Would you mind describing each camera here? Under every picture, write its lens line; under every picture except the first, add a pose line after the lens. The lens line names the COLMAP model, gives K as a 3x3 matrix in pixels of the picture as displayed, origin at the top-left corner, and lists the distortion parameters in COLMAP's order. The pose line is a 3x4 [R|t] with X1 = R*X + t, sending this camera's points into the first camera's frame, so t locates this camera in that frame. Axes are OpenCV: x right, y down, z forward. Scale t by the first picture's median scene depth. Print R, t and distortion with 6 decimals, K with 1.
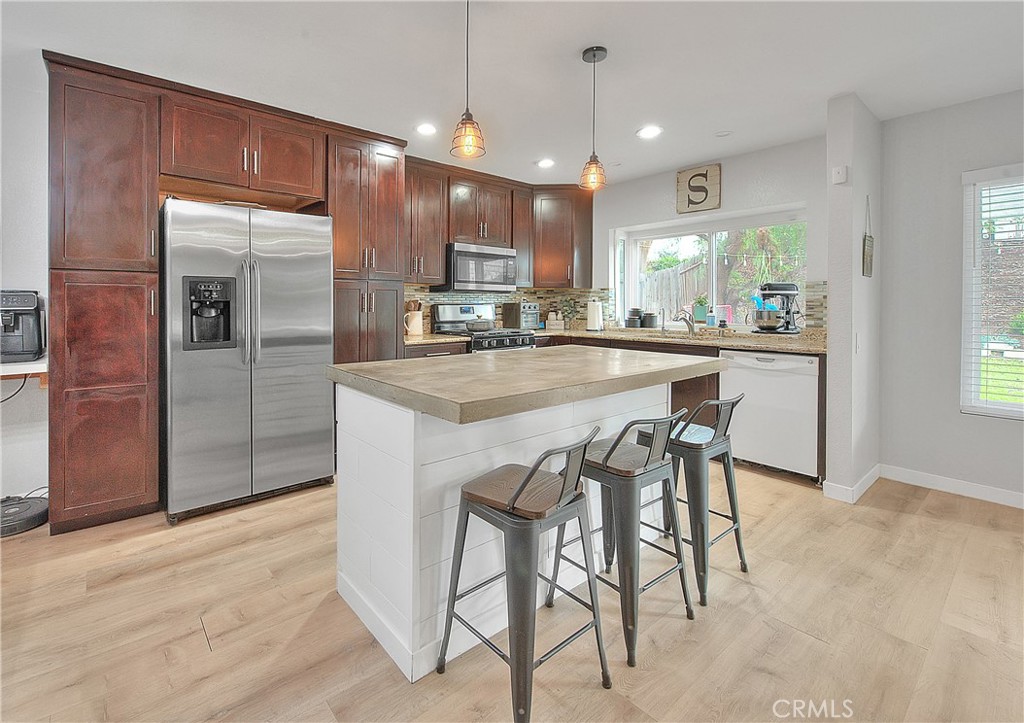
lens RADIAL K [[460.8, 0, 472.0], [0, 460.8, 307.6], [0, 0, 1]] dist [0.003460, -0.000580]
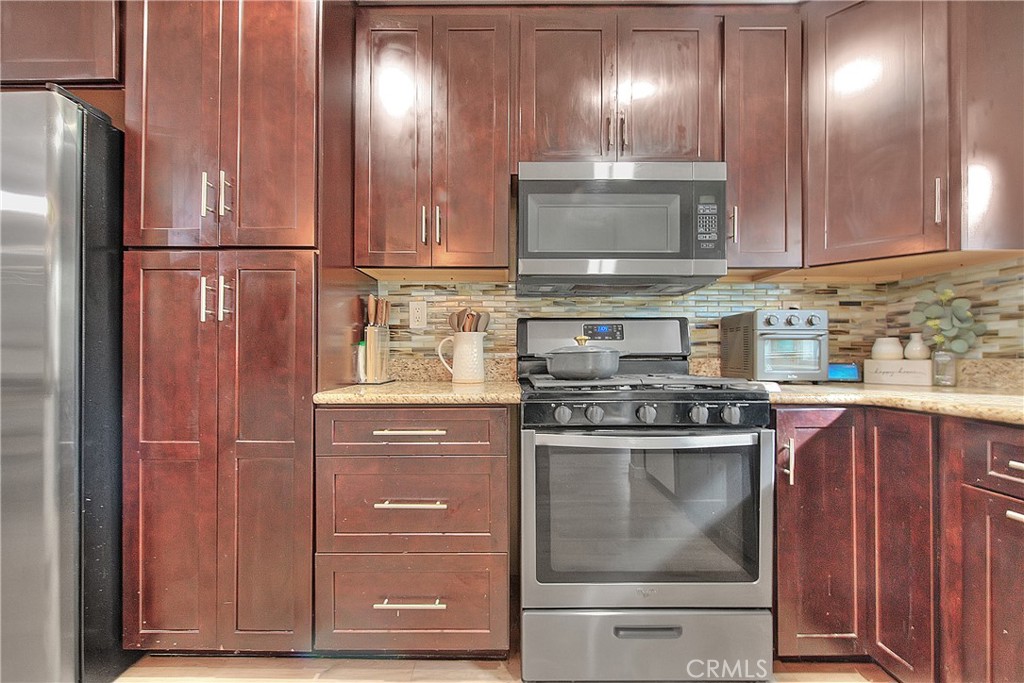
lens RADIAL K [[420.6, 0, 509.3], [0, 420.6, 347.7], [0, 0, 1]] dist [0.002272, -0.002088]
pose [[0.777712, -0.009474, -0.628550, 0.196112], [-0.004911, 0.999764, -0.021146, 0.034067], [0.628602, 0.019533, 0.777482, 0.718642]]
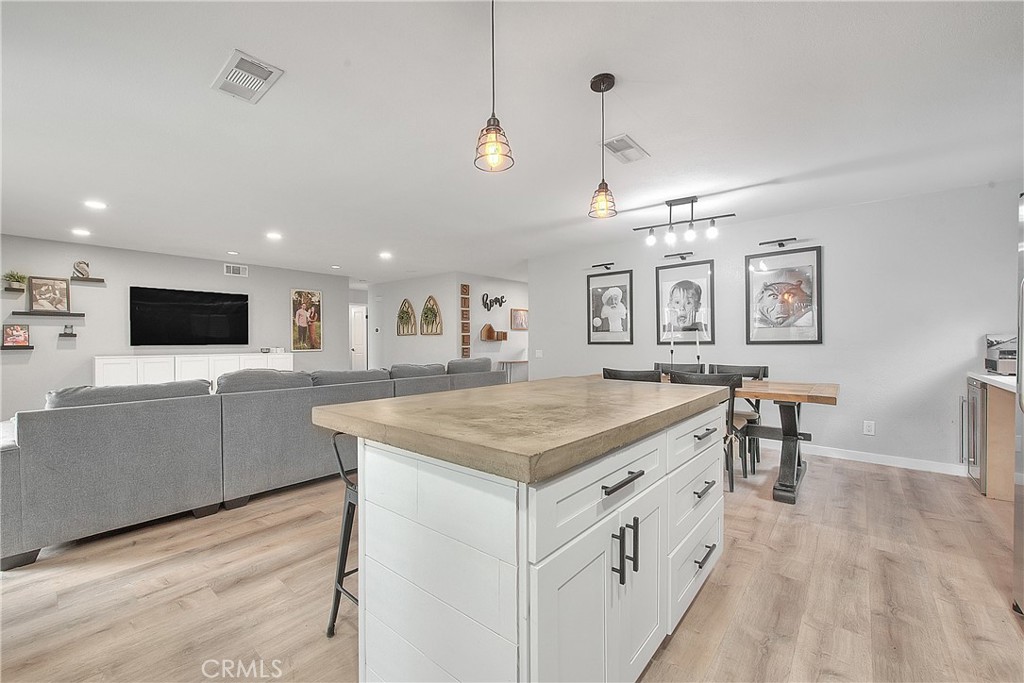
lens RADIAL K [[420.6, 0, 506.6], [0, 420.6, 346.2], [0, 0, 1]] dist [0.002272, -0.002088]
pose [[-0.985167, 0.002444, -0.171581, 0.203890], [-0.000537, 0.999850, 0.017322, 0.002530], [0.171597, 0.017158, -0.985018, 0.946912]]
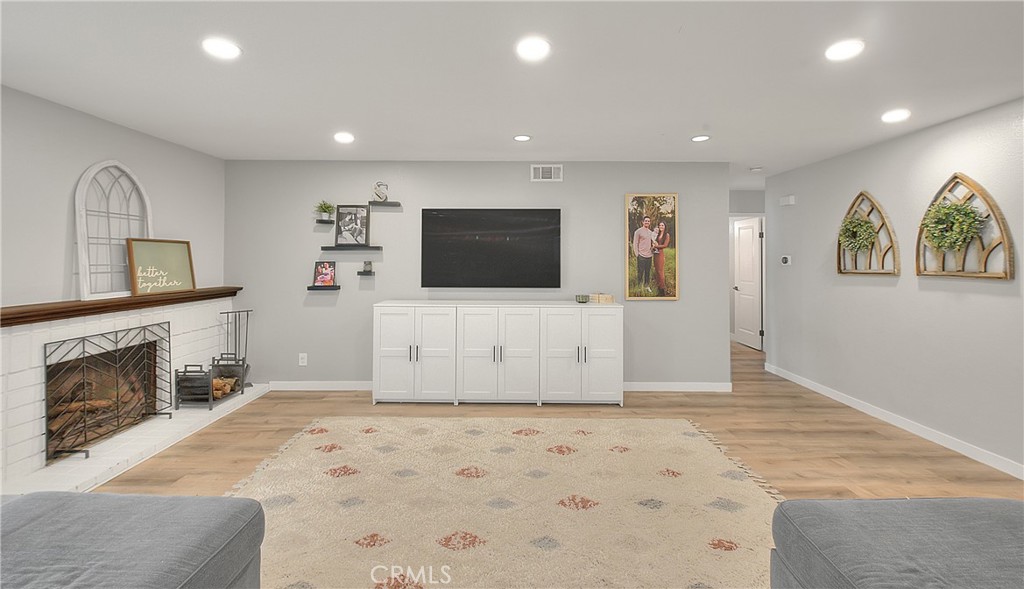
lens RADIAL K [[417.8, 0, 510.8], [0, 417.8, 250.6], [0, 0, 1]] dist [-0.003068, -0.000653]
pose [[-0.781431, 0.008140, 0.623939, 0.375822], [-0.001758, 0.999882, -0.015247, -0.052490], [-0.623989, -0.013011, -0.781325, -0.008566]]
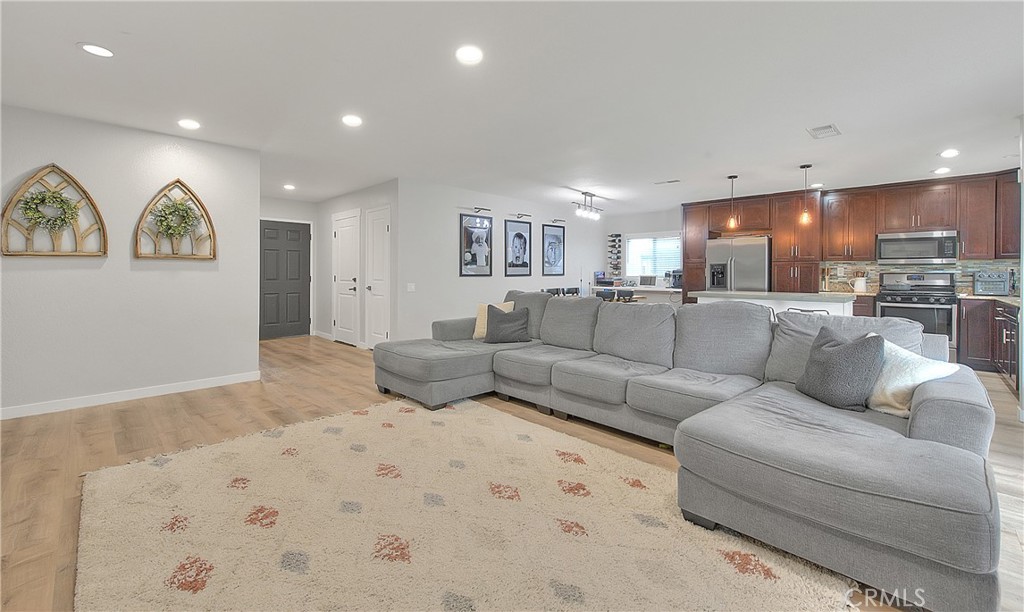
lens RADIAL K [[419.2, 0, 508.7], [0, 419.2, 274.5], [0, 0, 1]] dist [-0.007685, -0.000059]
pose [[0.112173, 0.003859, -0.993681, 1.260505], [-0.011175, 0.999934, 0.002622, 0.007437], [0.993626, 0.010810, 0.112209, -0.419327]]
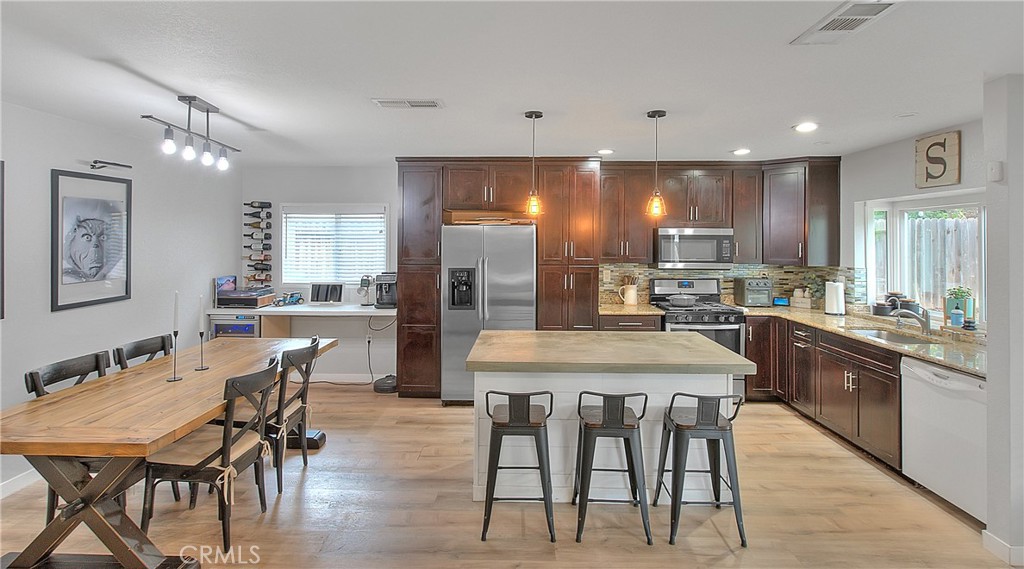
lens RADIAL K [[489.7, 0, 511.8], [0, 489.7, 237.6], [0, 0, 1]] dist [-0.002315, -0.000269]
pose [[0.764797, -0.000453, -0.644271, 0.482275], [-0.008084, 0.999914, -0.010299, -0.103572], [0.644220, 0.013085, 0.764728, -0.180583]]
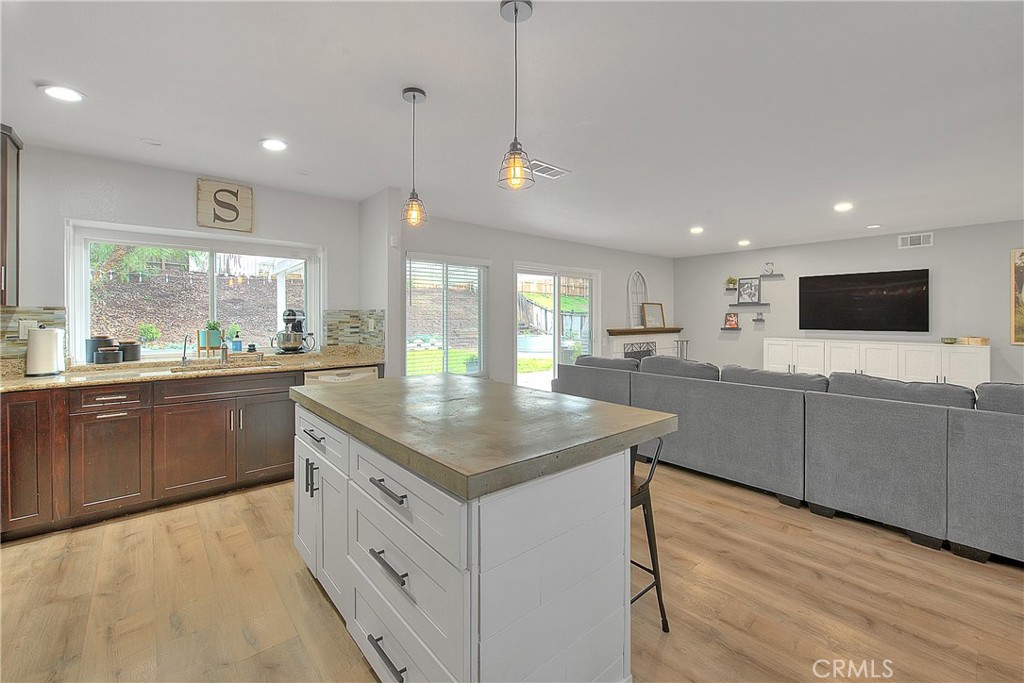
lens RADIAL K [[420.6, 0, 508.1], [0, 420.6, 318.0], [0, 0, 1]] dist [0.002272, -0.002088]
pose [[-0.022126, -0.003610, 0.999749, -0.382994], [0.005428, 0.999978, 0.003731, -0.030979], [-0.999740, 0.005509, -0.022106, 0.459887]]
